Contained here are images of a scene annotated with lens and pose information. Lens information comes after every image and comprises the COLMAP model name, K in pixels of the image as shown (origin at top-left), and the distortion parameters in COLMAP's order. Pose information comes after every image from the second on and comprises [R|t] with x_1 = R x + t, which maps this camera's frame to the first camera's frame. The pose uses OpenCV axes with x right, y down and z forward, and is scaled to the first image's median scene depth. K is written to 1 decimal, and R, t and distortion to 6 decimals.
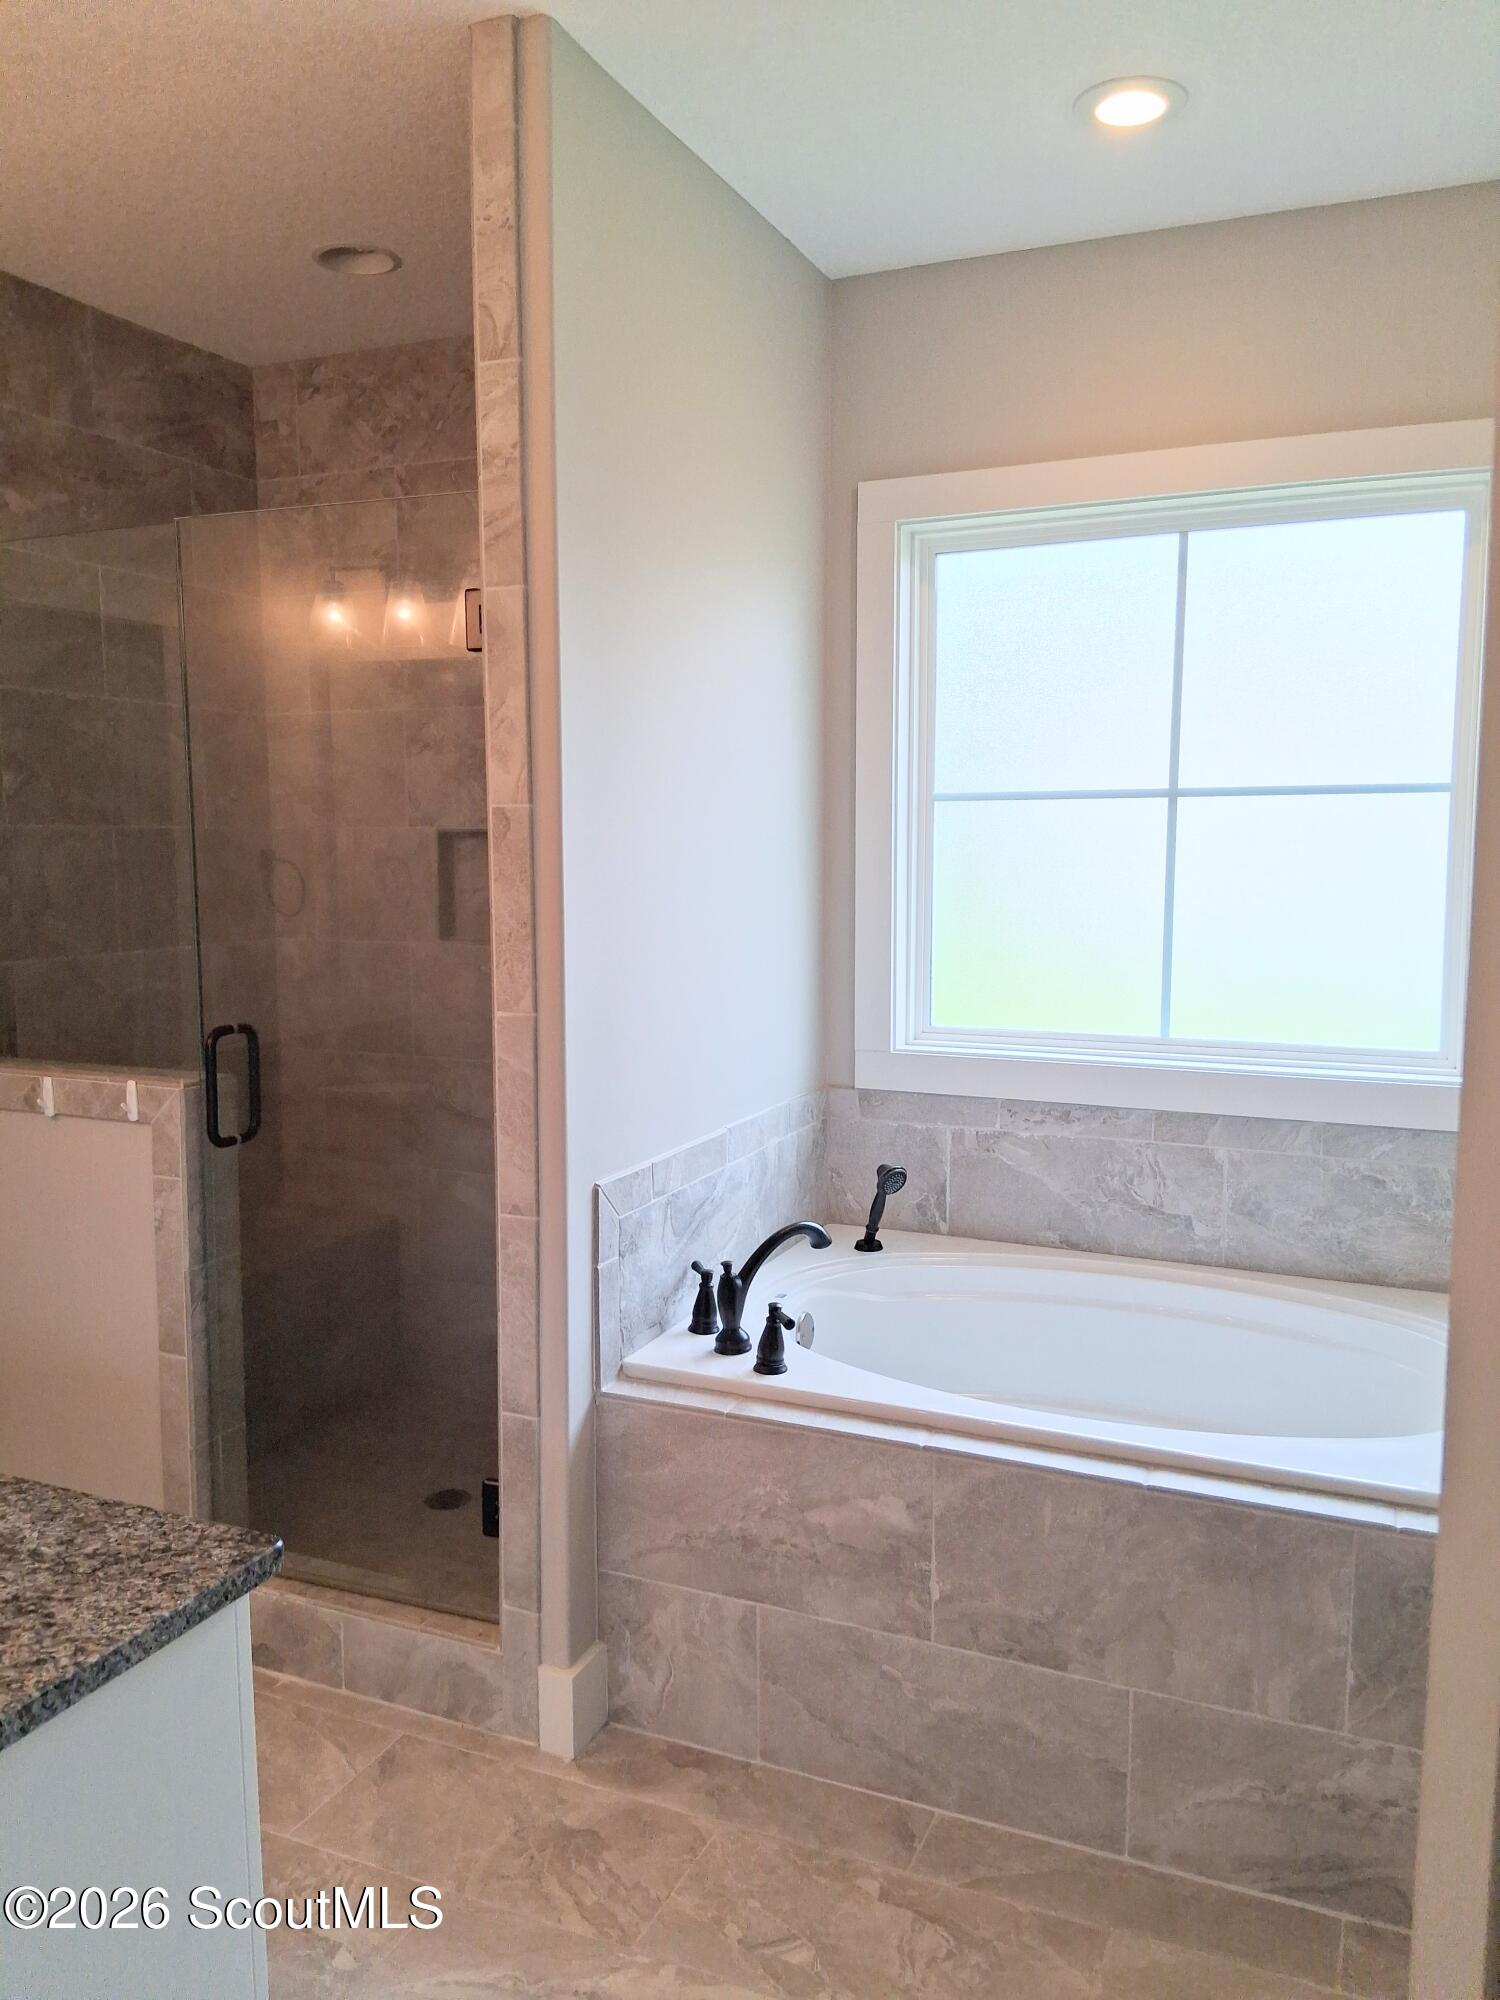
lens RADIAL K [[1524.5, 0, 750.0], [0, 1524.5, 1000.0], [0, 0, 1]] dist [0.106924, -0.156418]
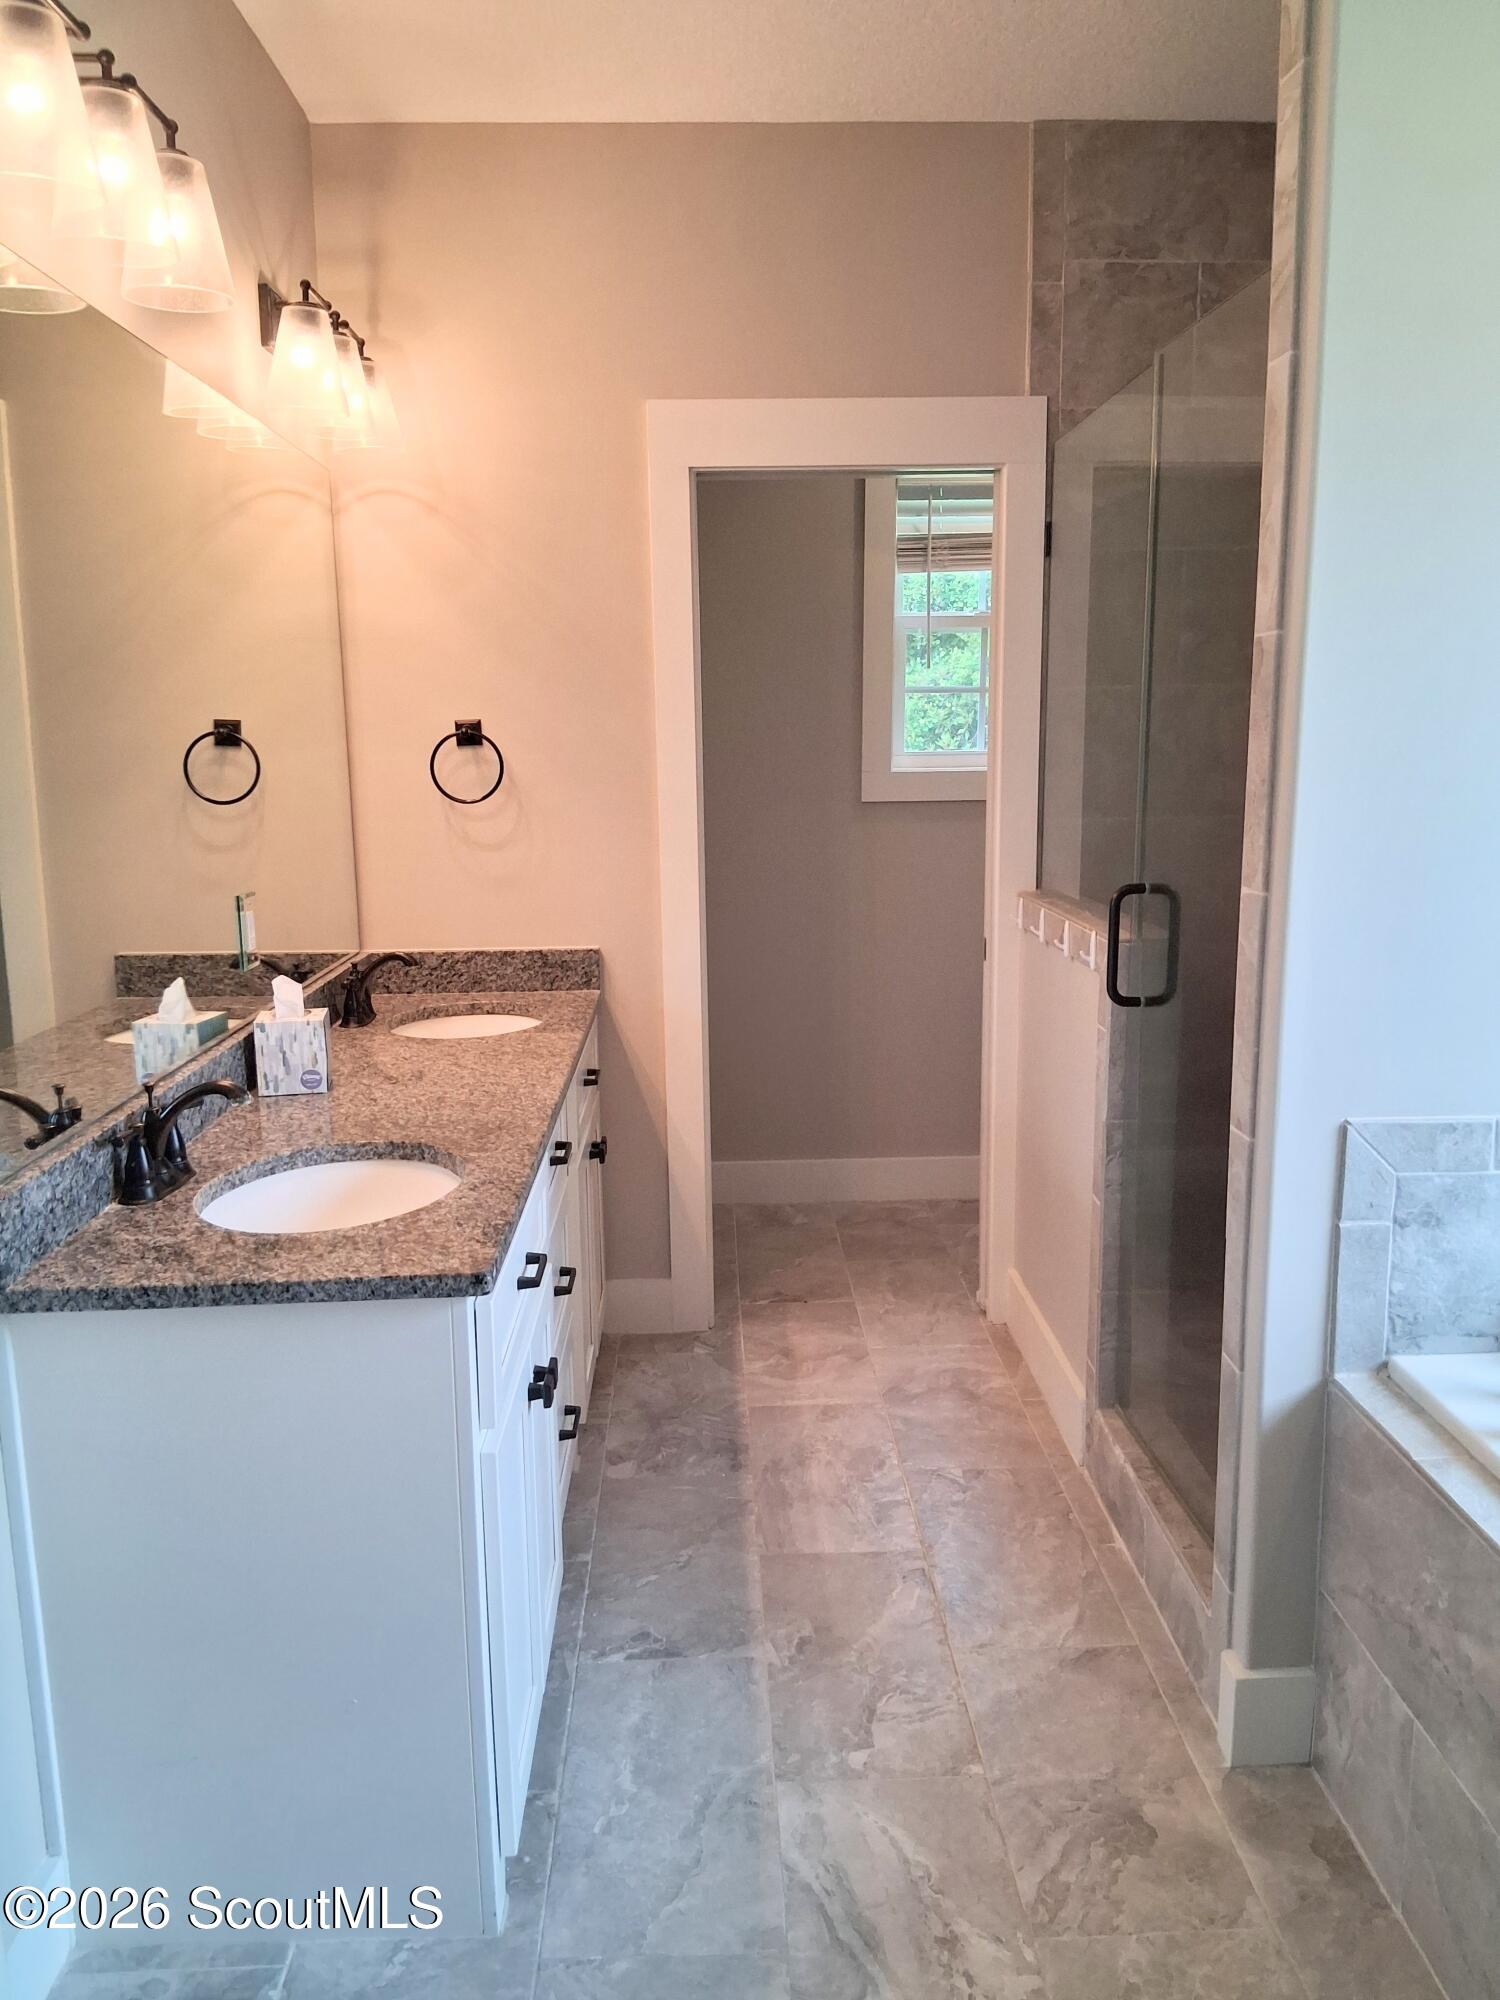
lens RADIAL K [[1524.5, 0, 750.0], [0, 1524.5, 1000.0], [0, 0, 1]] dist [0.106924, -0.156418]
pose [[0.445528, 0.157879, -0.881237, 0.454216], [-0.088511, 0.987273, 0.132127, -0.018950], [0.890882, 0.019133, 0.453832, 0.364676]]
